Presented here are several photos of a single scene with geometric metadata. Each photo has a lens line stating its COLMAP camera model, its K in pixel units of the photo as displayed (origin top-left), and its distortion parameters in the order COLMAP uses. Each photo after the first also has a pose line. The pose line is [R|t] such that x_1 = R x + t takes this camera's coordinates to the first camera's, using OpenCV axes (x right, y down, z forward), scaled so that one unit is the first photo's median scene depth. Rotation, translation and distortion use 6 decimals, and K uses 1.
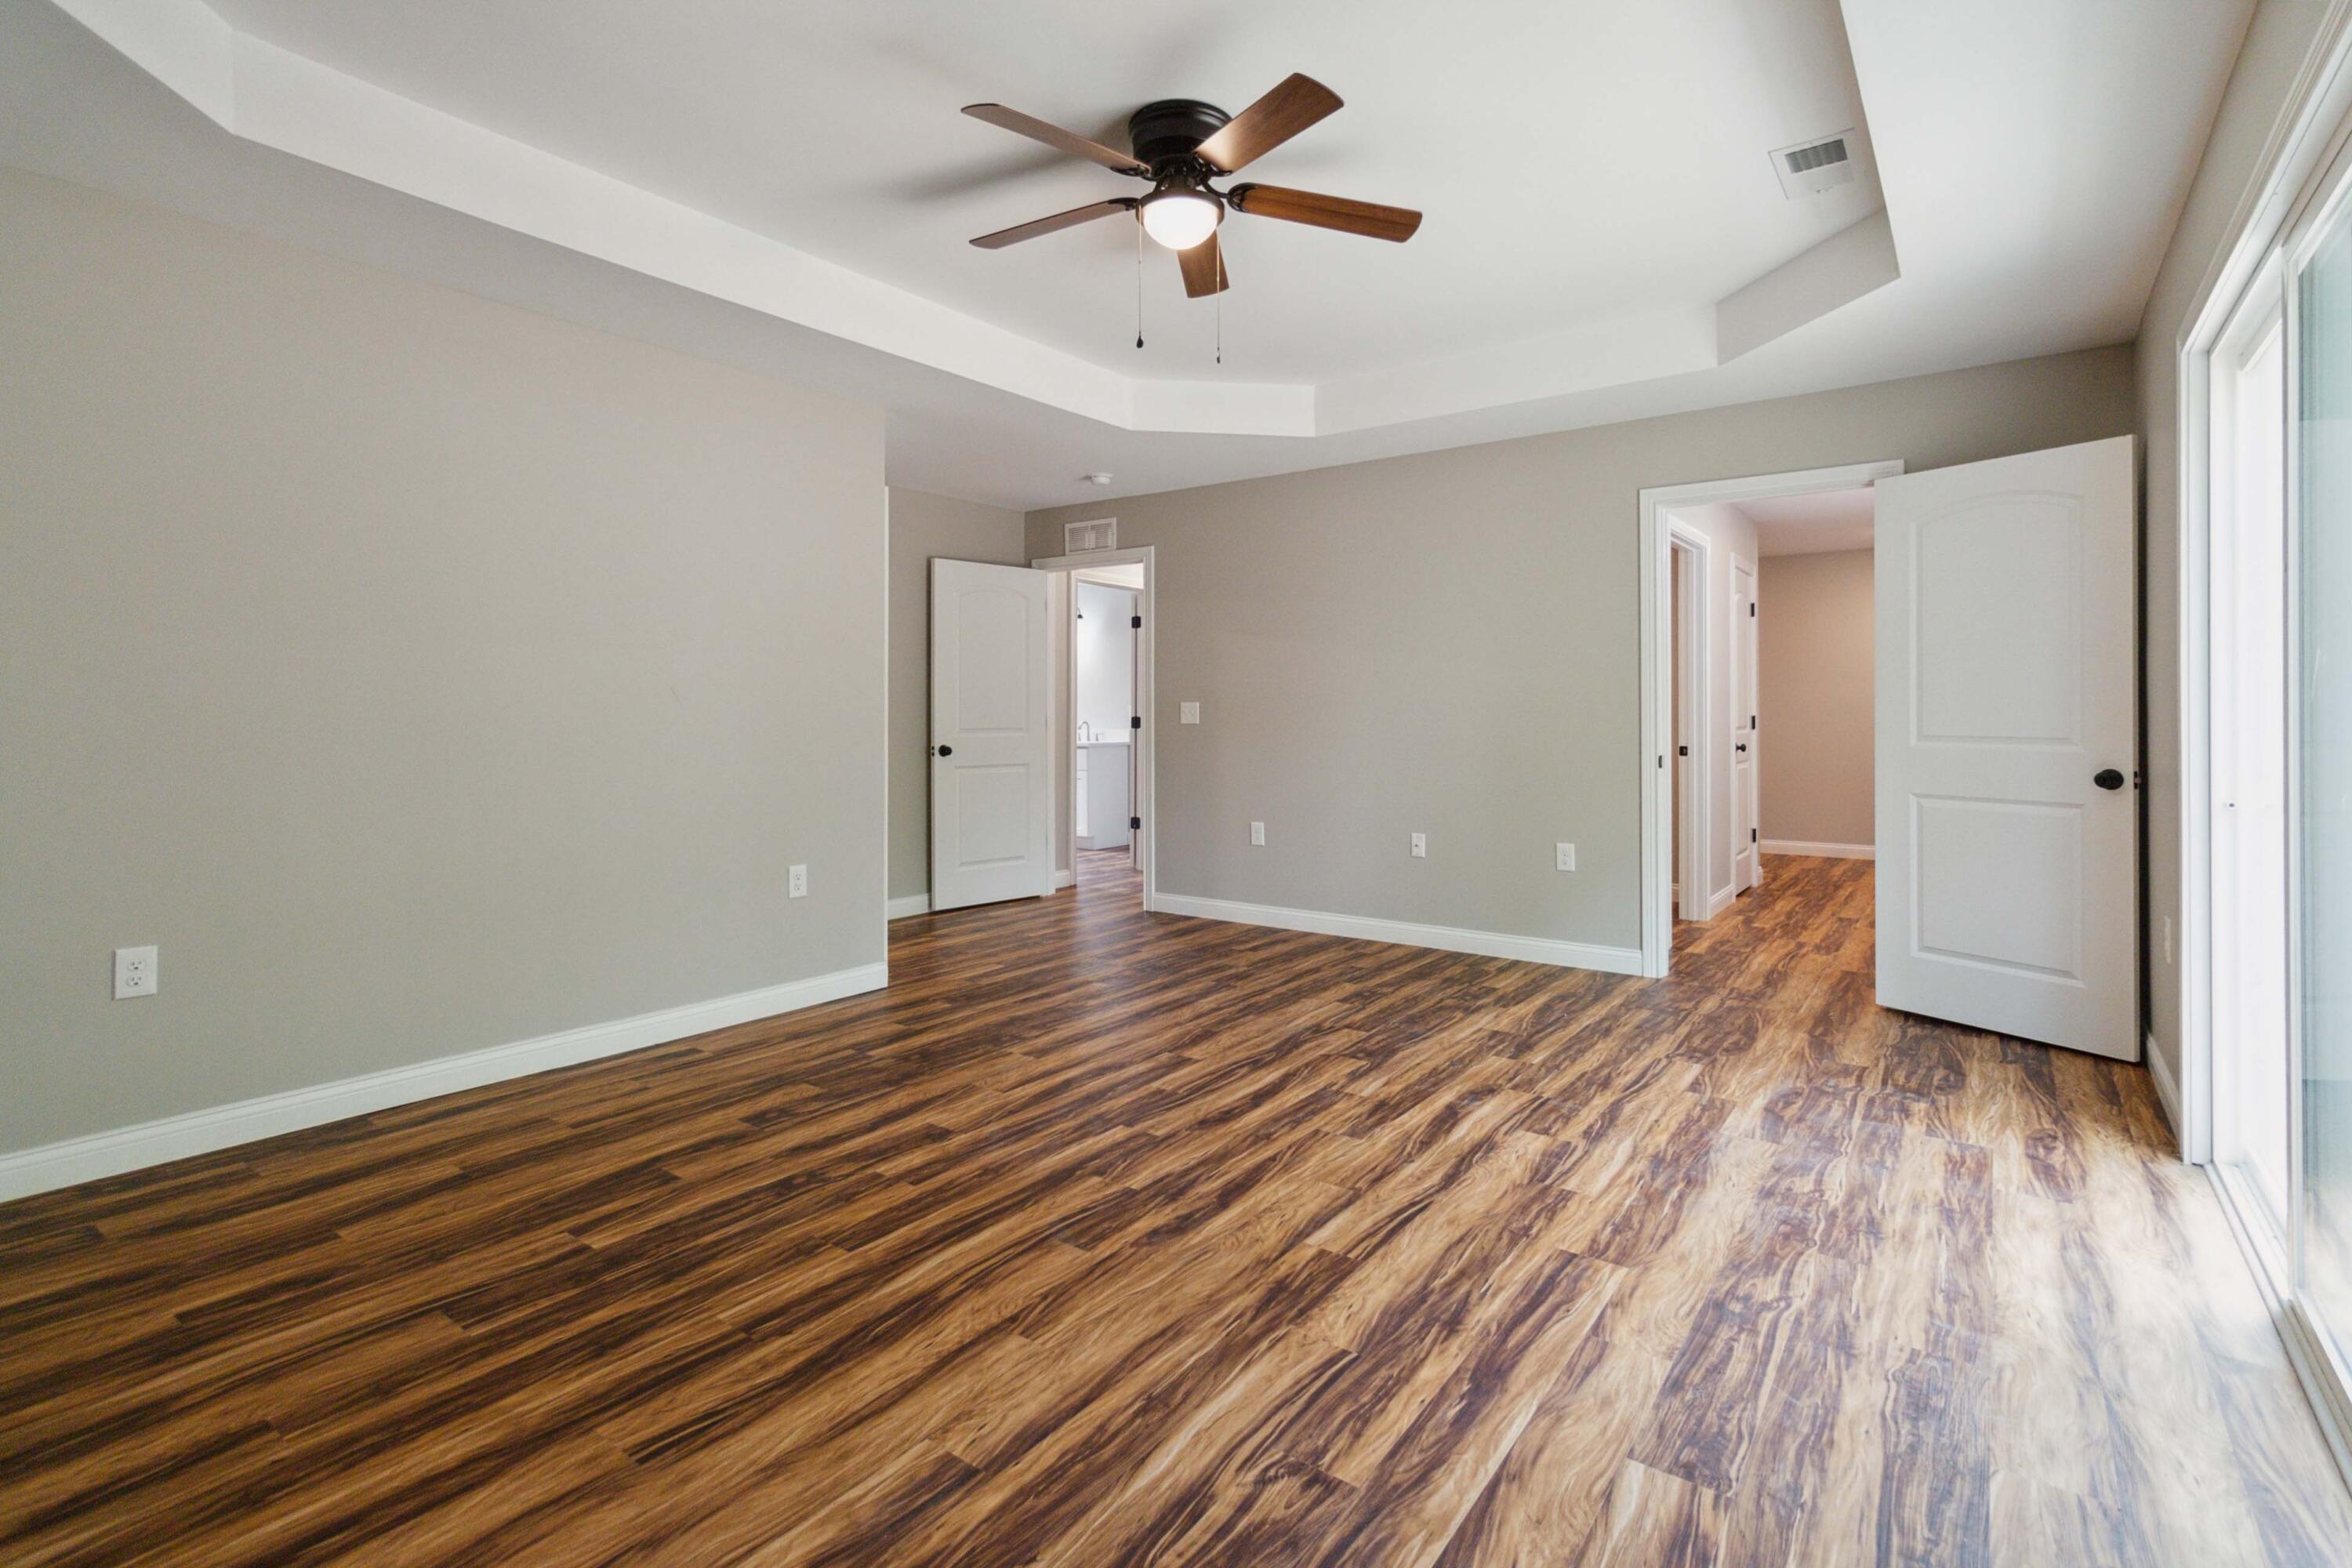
lens RADIAL K [[1096.7, 0, 1181.1], [0, 1096.7, 709.9], [0, 0, 1]] dist [0.002344, 0.001034]
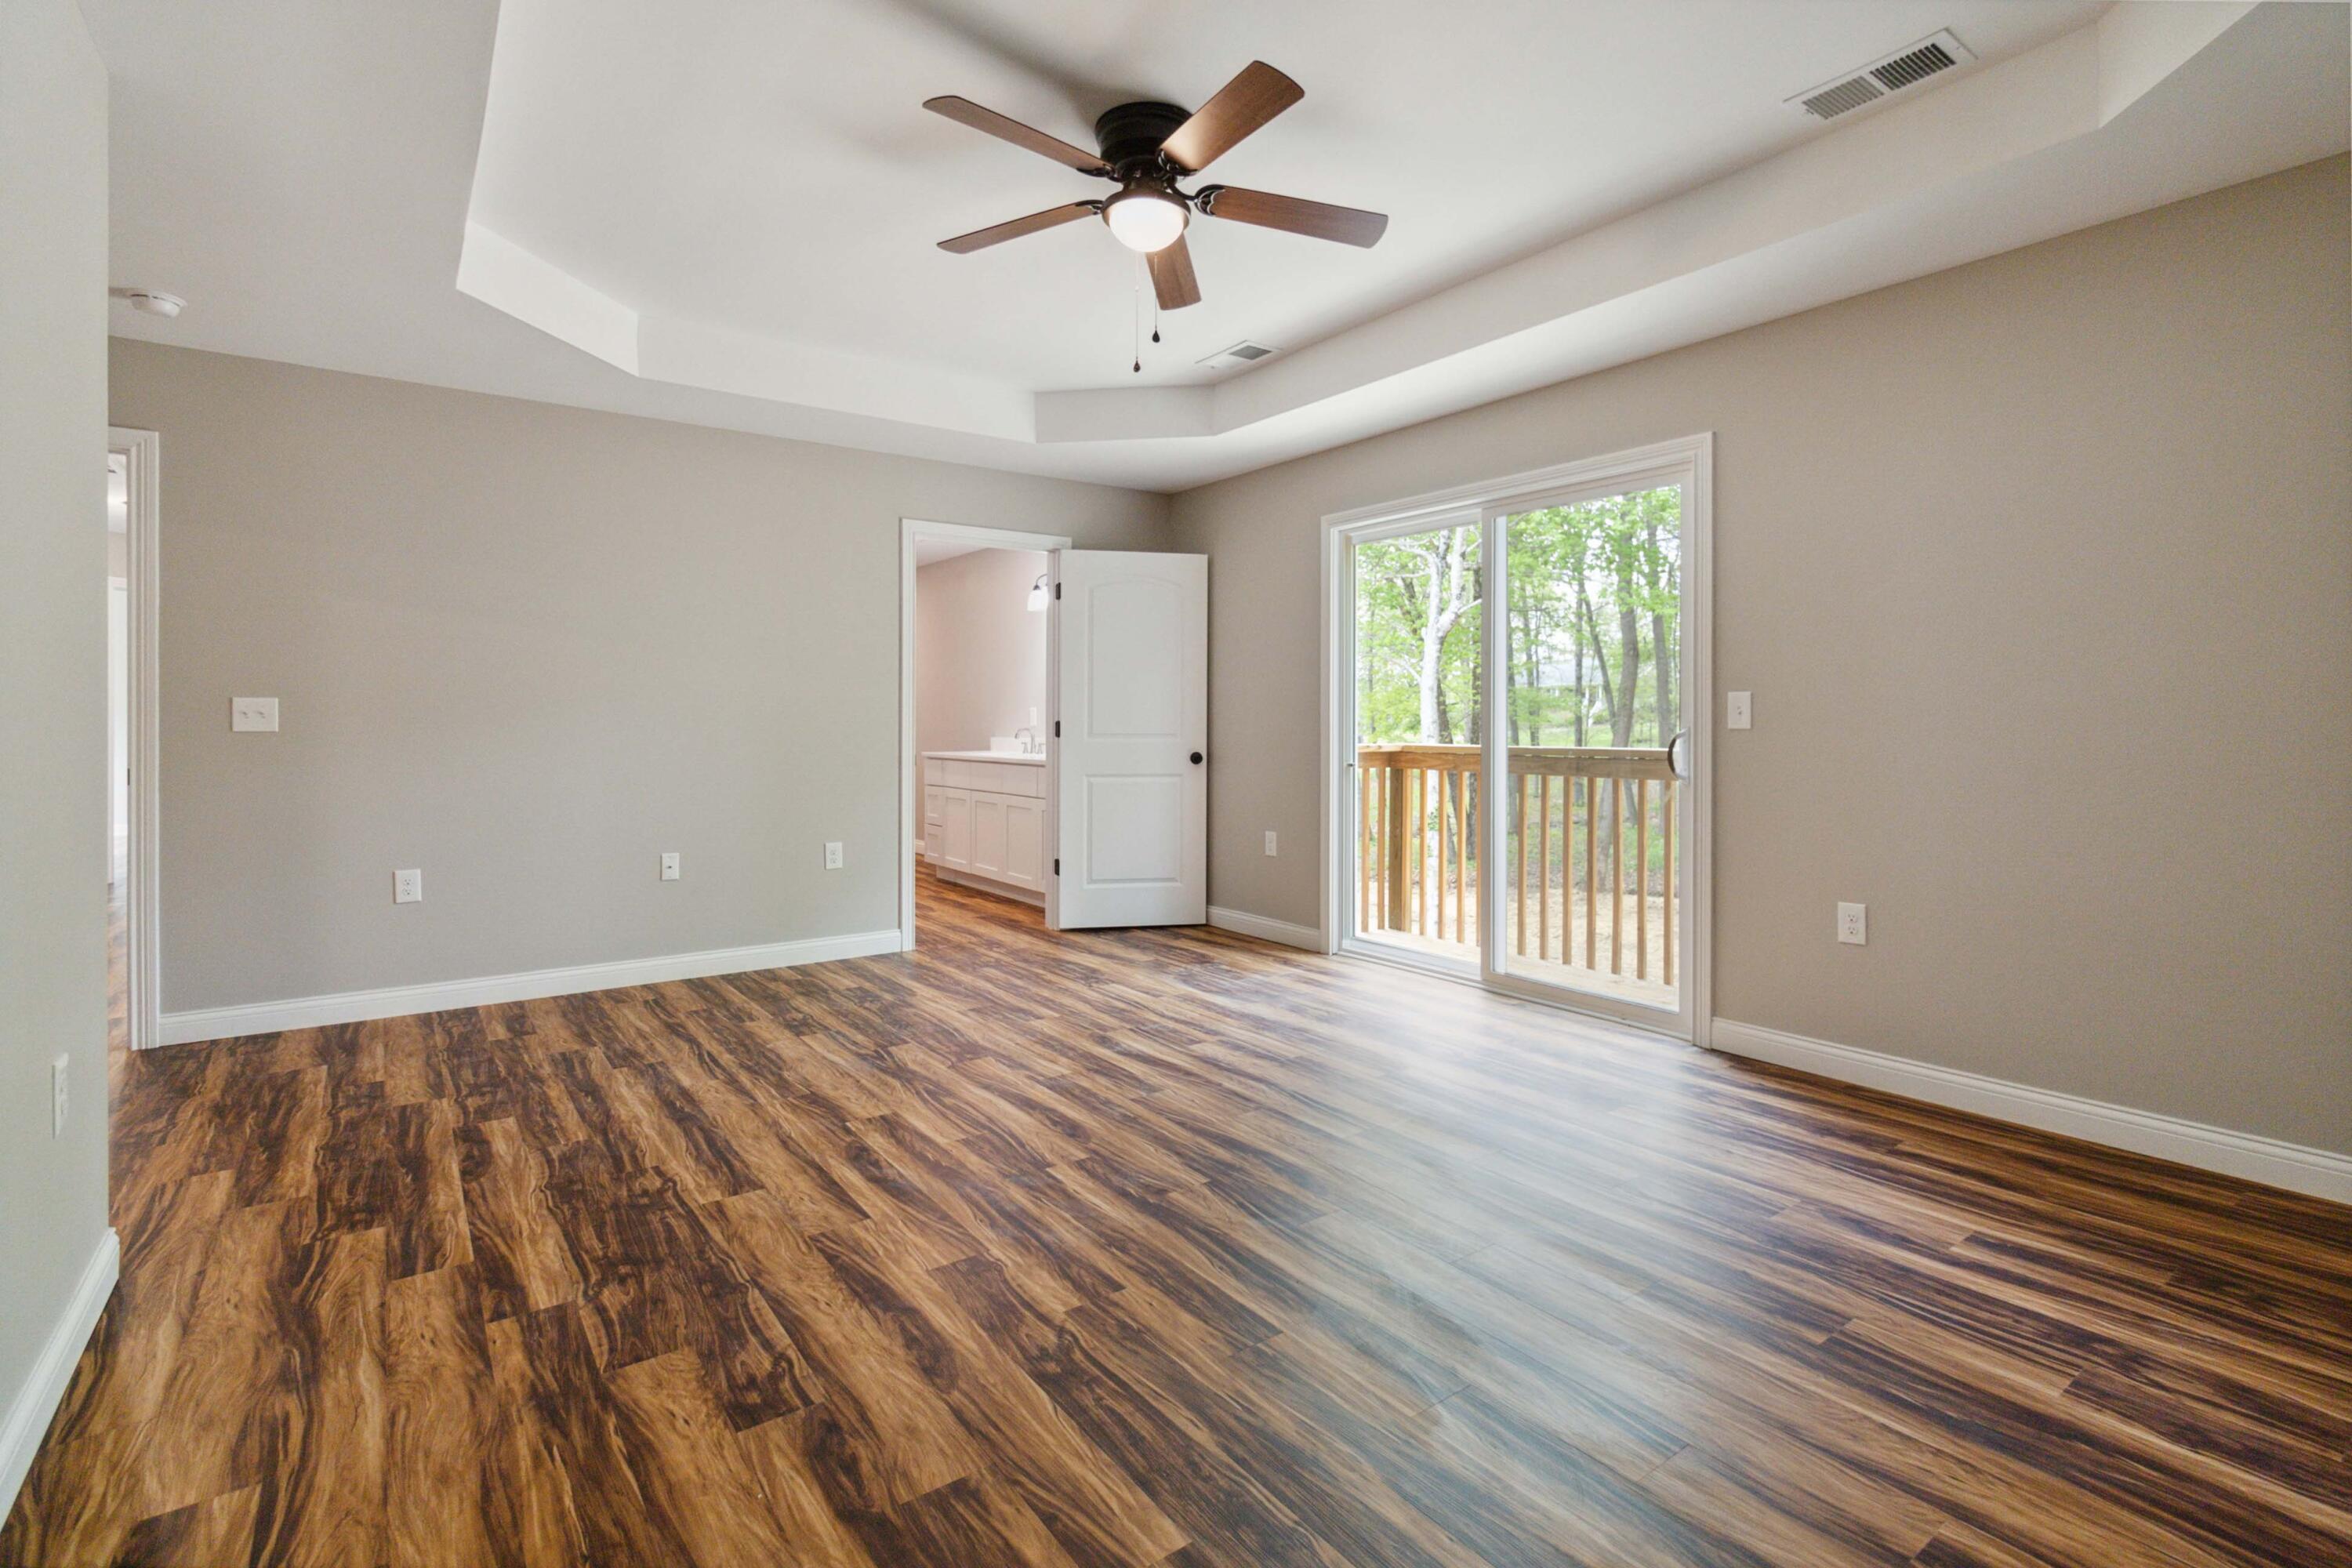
lens RADIAL K [[1096.7, 0, 1147.7], [0, 1096.7, 732.3], [0, 0, 1]] dist [0.002344, 0.001034]
pose [[0.313352, -0.009309, 0.949592, -1.051110], [-0.003977, 0.999930, 0.011115, 0.008220], [-0.949629, -0.007260, 0.313293, 0.755436]]
